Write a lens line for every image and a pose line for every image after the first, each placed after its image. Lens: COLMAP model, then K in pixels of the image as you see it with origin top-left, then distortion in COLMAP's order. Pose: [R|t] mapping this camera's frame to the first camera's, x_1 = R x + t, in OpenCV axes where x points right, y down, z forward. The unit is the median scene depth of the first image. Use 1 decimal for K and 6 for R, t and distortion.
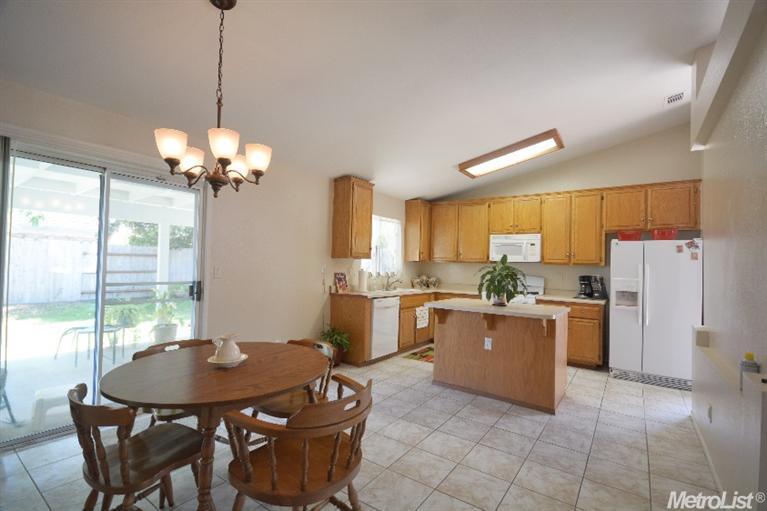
lens RADIAL K [[352.9, 0, 383.5], [0, 352.9, 255.5], [0, 0, 1]] dist [-0.002730, -0.000076]
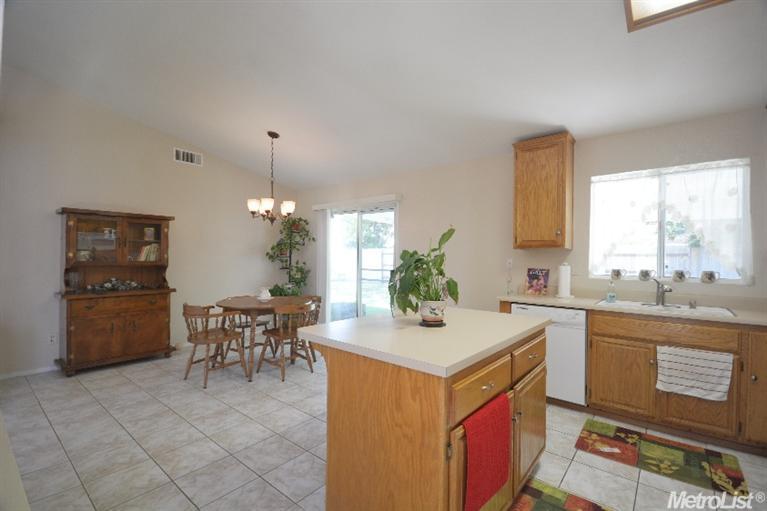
lens RADIAL K [[352.9, 0, 383.5], [0, 352.9, 255.5], [0, 0, 1]] dist [-0.002730, -0.000076]
pose [[-0.065527, -0.014706, -0.997742, 1.243599], [0.012381, 0.999802, -0.015550, 0.061711], [0.997774, -0.013372, -0.065332, 1.385946]]
